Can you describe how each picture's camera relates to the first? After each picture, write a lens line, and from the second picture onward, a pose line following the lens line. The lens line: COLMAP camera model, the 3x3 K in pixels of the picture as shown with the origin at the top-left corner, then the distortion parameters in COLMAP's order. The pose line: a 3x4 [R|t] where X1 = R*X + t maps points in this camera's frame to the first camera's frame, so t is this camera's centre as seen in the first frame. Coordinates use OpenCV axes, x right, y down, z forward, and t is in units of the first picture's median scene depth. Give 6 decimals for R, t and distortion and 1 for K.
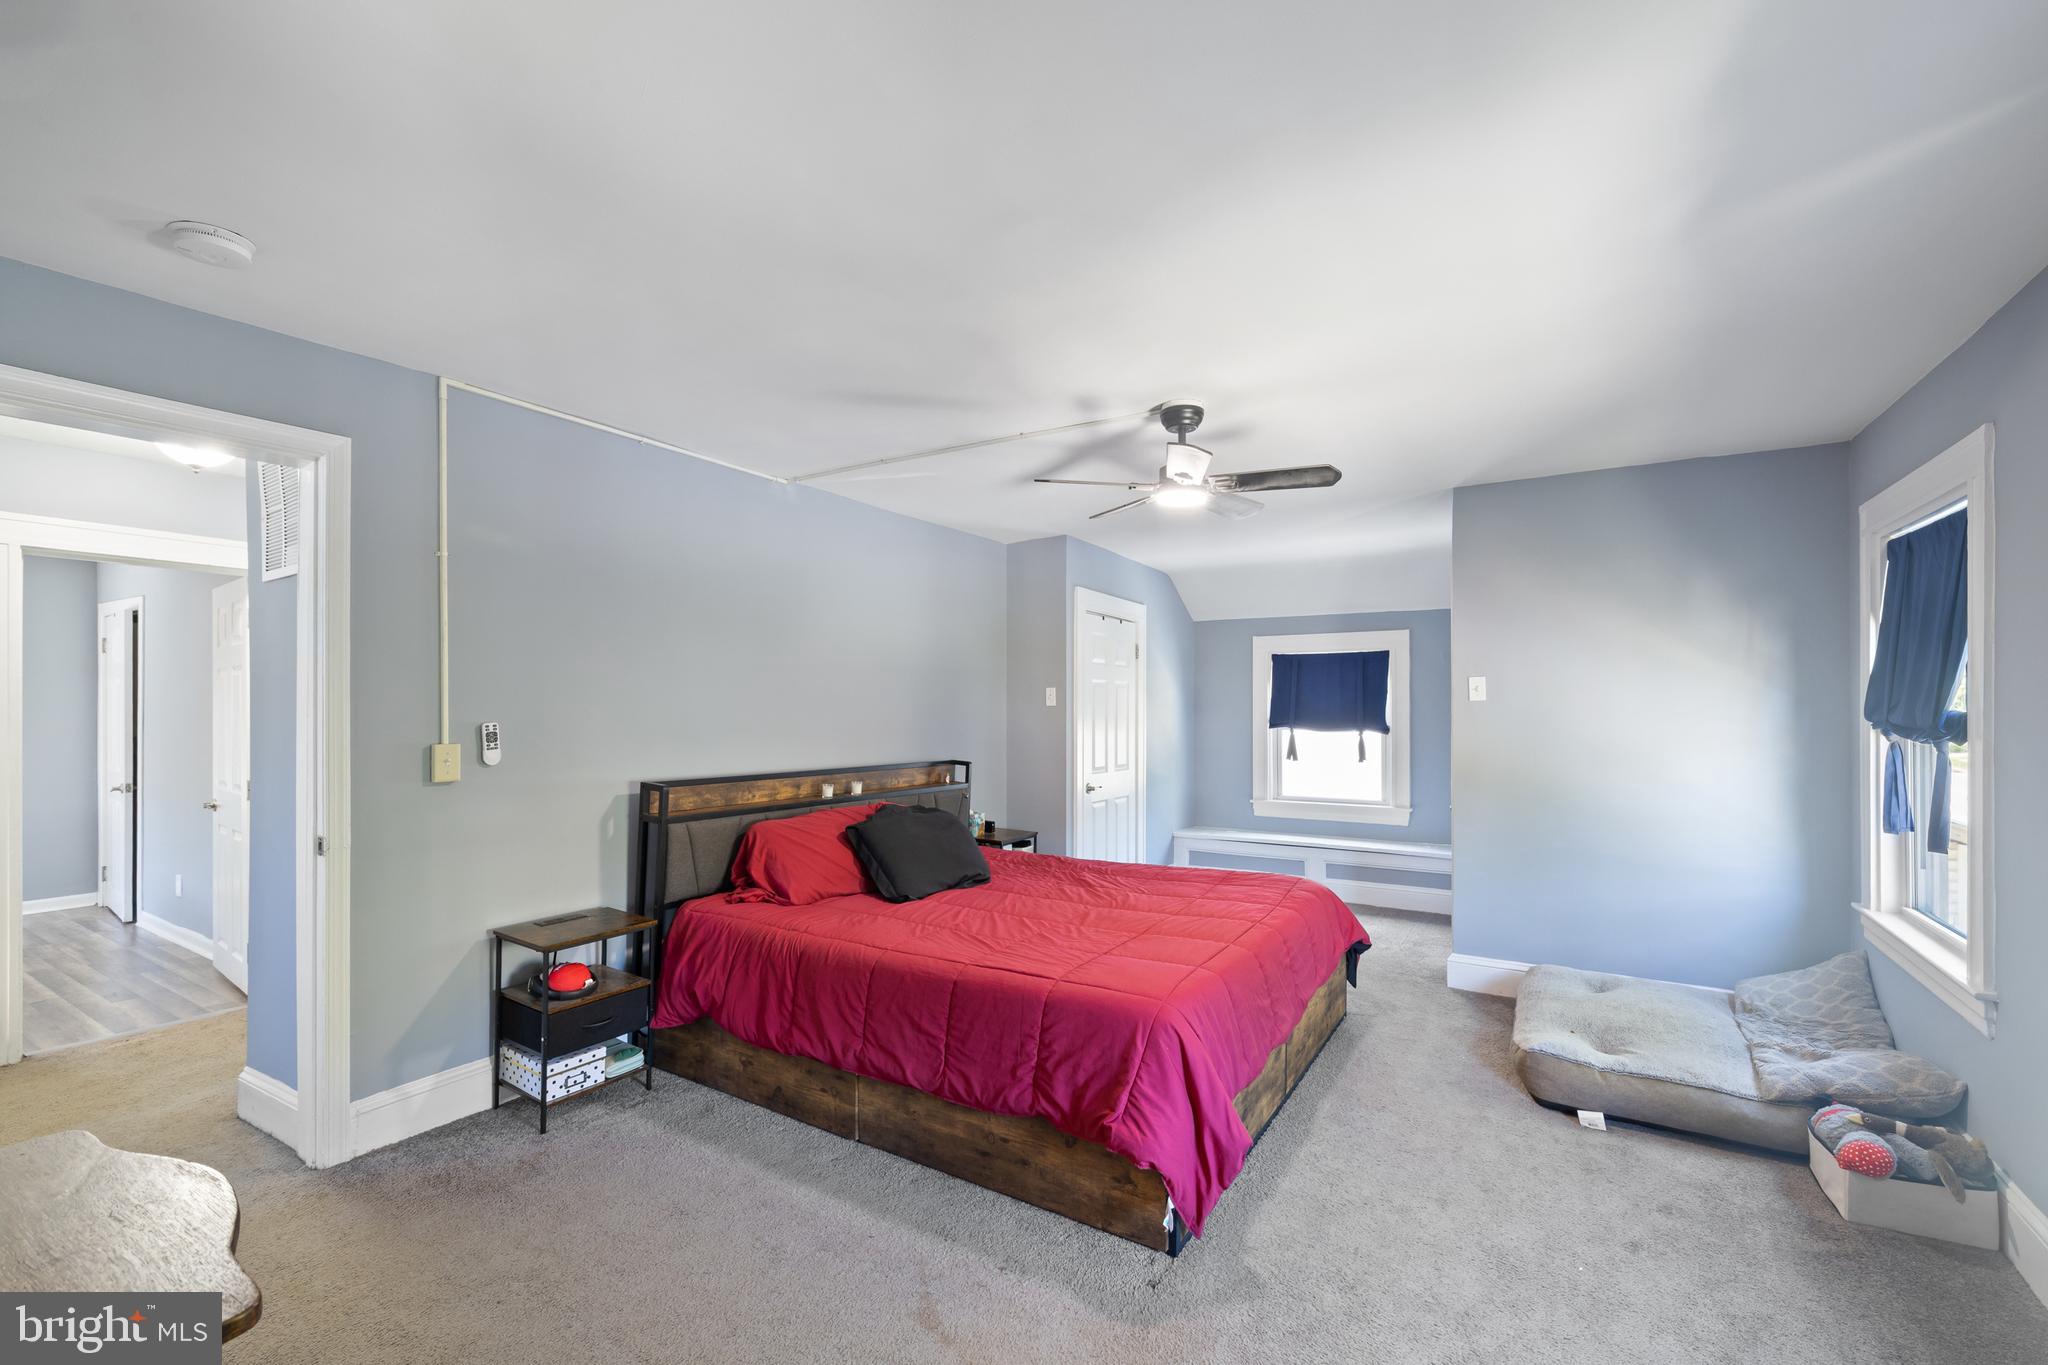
lens RADIAL K [[869.1, 0, 1025.2], [0, 869.1, 700.0], [0, 0, 1]] dist [-0.001658, 0.000474]
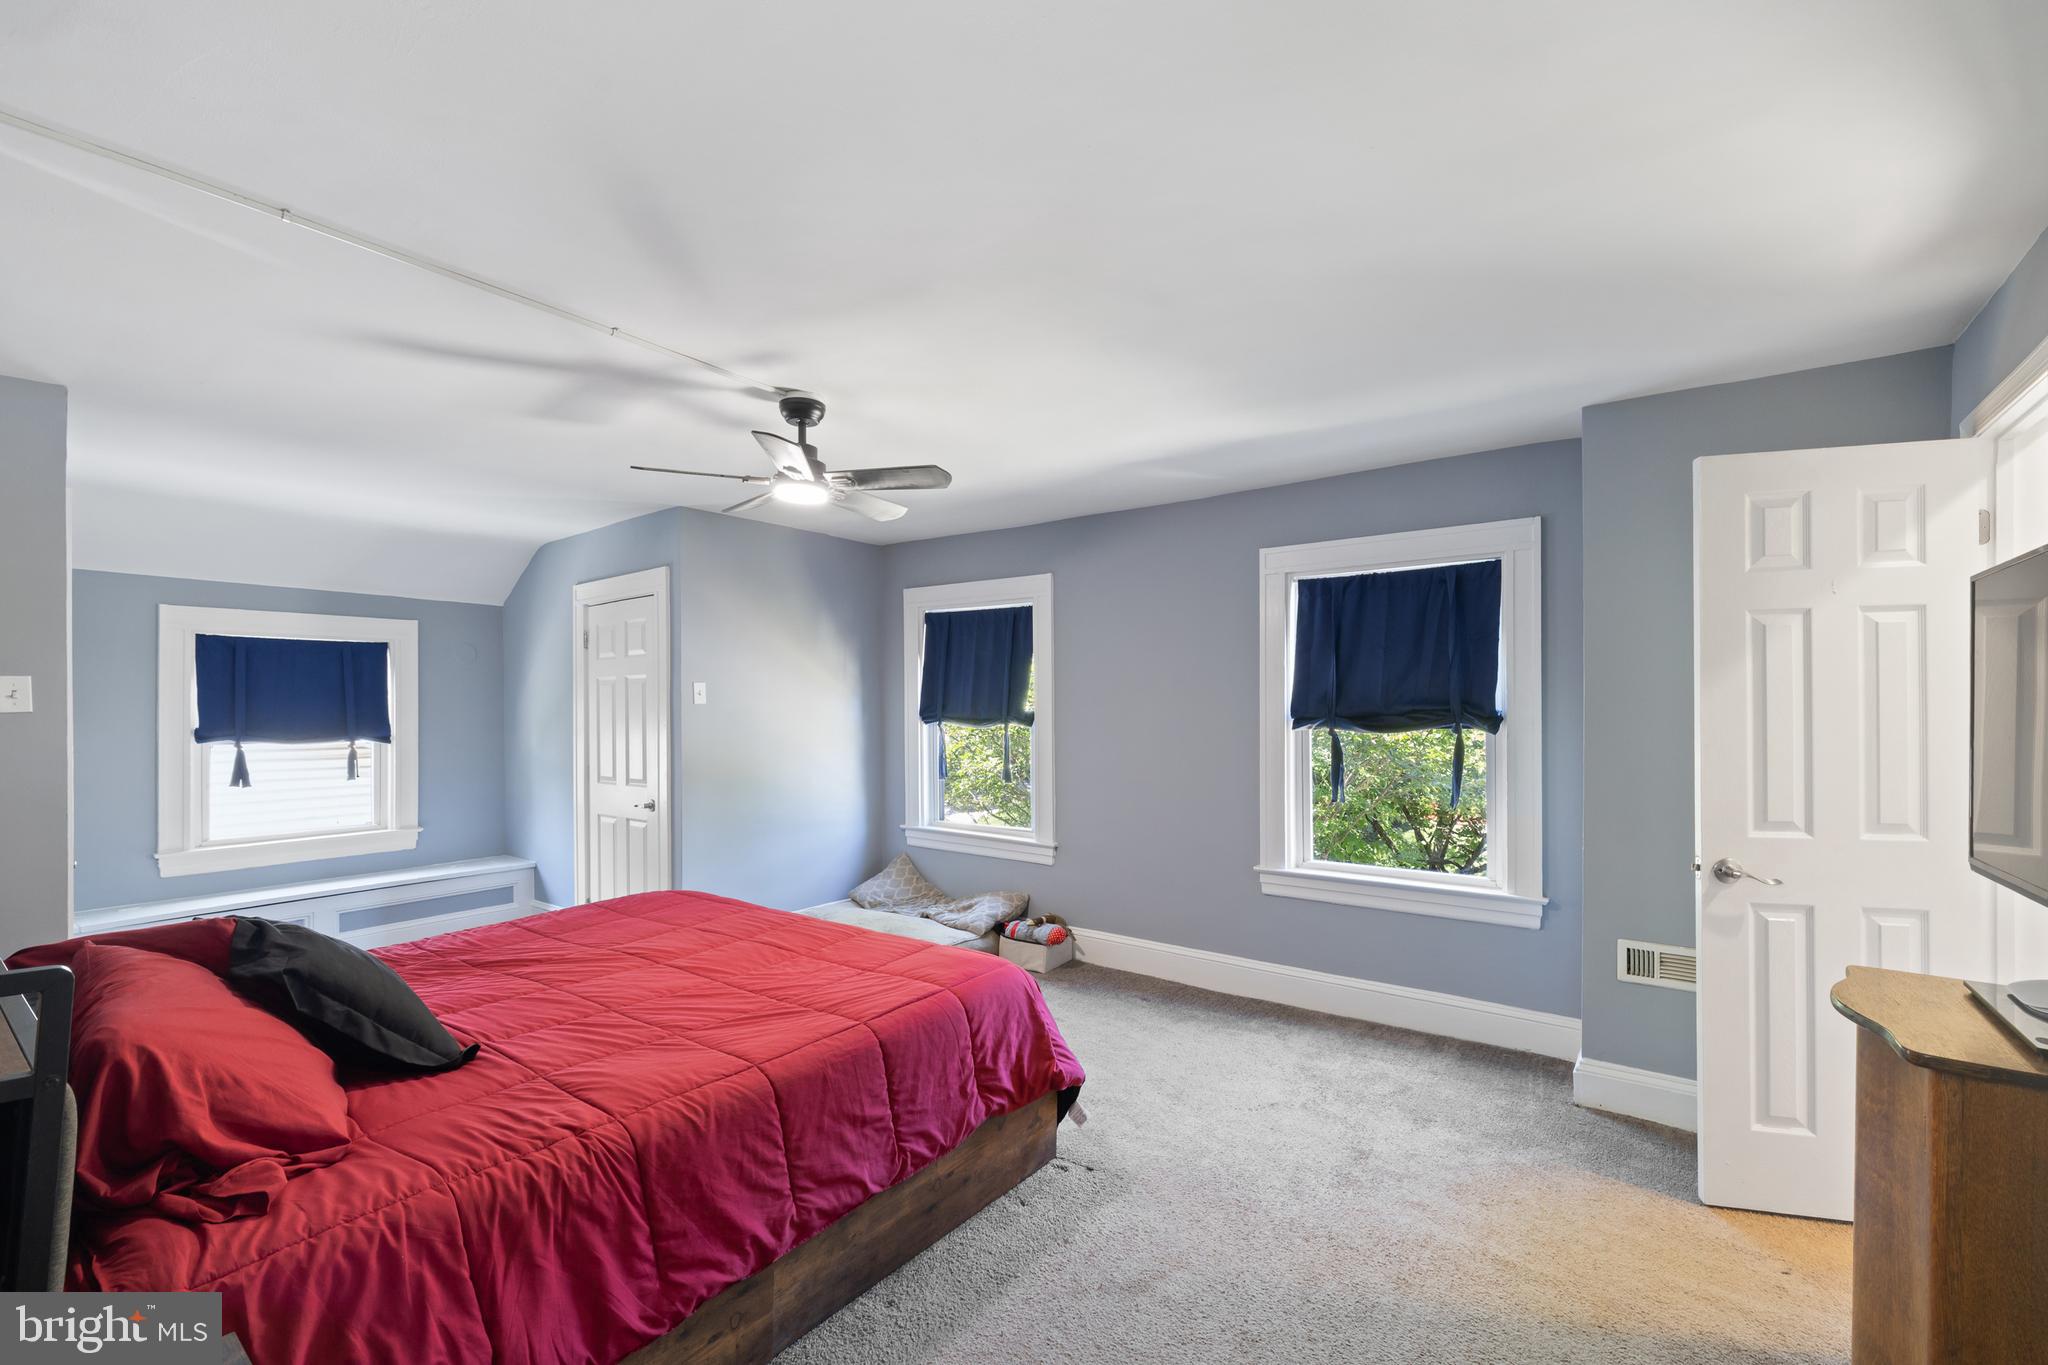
lens RADIAL K [[869.1, 0, 1026.3], [0, 869.1, 704.3], [0, 0, 1]] dist [-0.001658, 0.000474]
pose [[0.089711, 0.001597, 0.995967, -0.819249], [-0.004650, 0.999988, -0.001184, 0.000514], [-0.995957, -0.004525, 0.089718, 0.720457]]
